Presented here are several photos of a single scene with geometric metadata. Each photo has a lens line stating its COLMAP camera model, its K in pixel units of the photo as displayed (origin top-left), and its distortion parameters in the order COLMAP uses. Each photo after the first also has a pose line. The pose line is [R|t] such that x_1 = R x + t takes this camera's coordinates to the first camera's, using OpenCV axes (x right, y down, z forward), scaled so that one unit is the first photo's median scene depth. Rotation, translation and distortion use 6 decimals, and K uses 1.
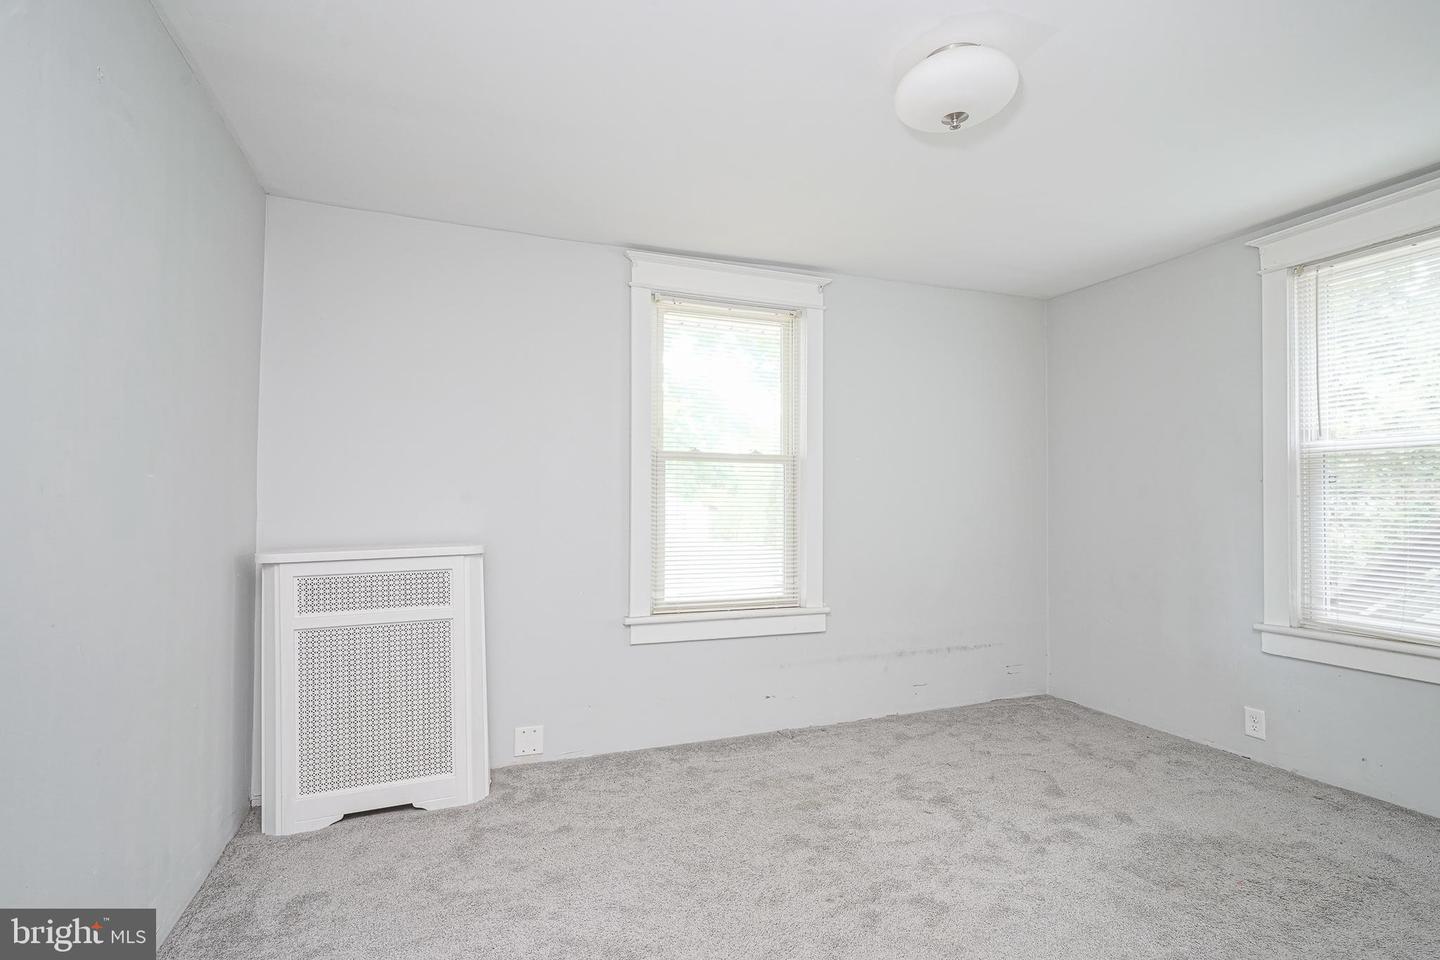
lens RADIAL K [[707.8, 0, 717.3], [0, 707.8, 487.0], [0, 0, 1]] dist [-0.001546, 0.002743]
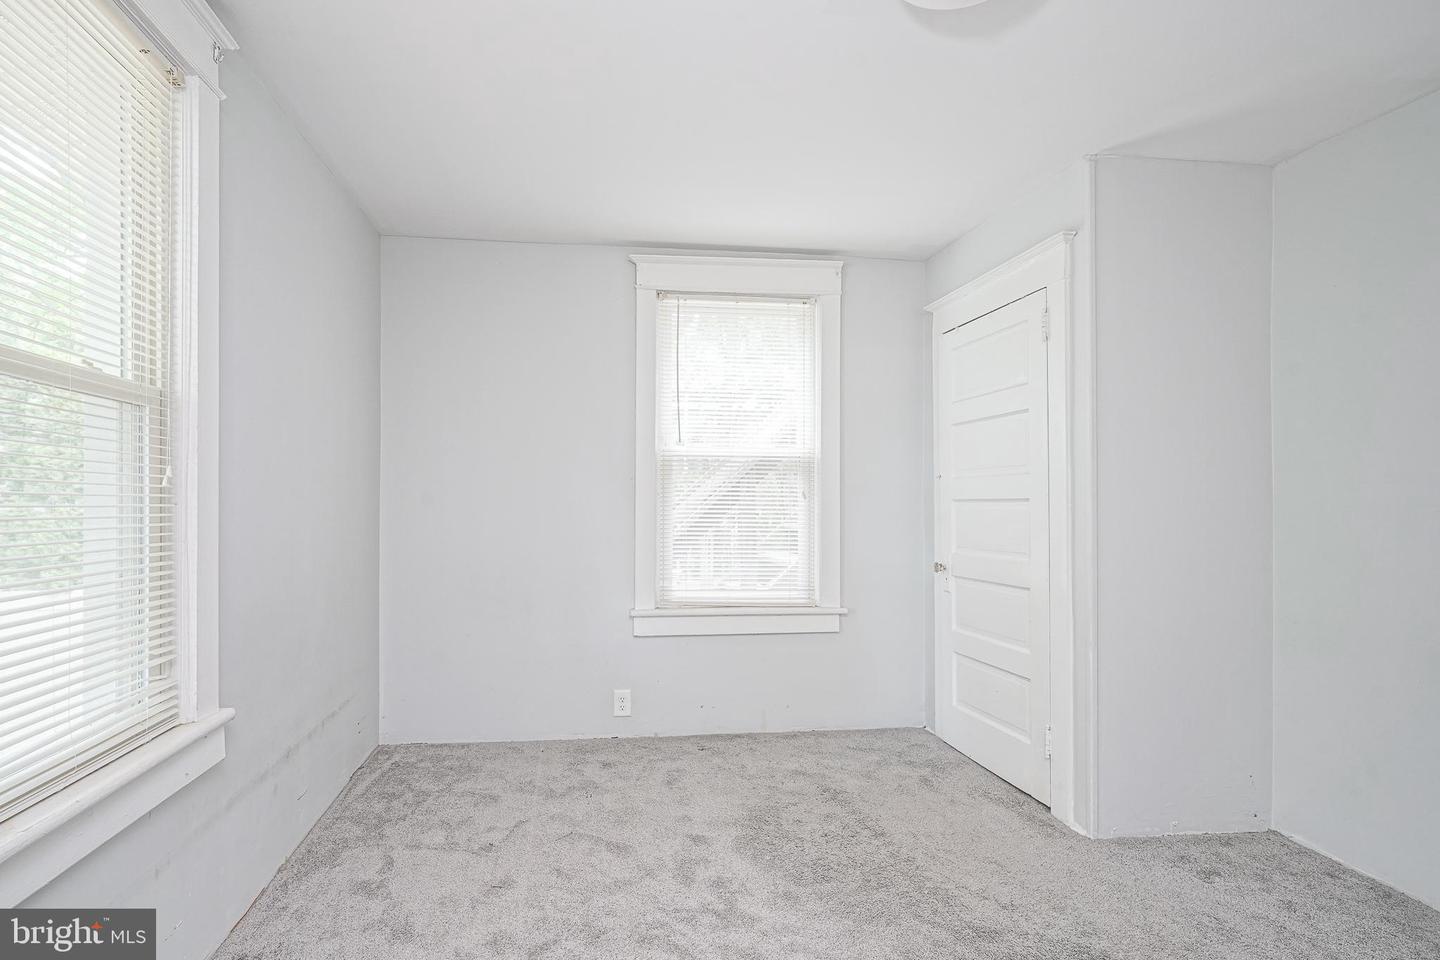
lens RADIAL K [[722.1, 0, 720.1], [0, 722.1, 494.7], [0, 0, 1]] dist [-0.000940, 0.000417]
pose [[0.258628, 0.002667, 0.965973, -0.273075], [-0.027118, 0.999622, 0.004500, 0.006968], [-0.965596, -0.027359, 0.258603, 0.594575]]
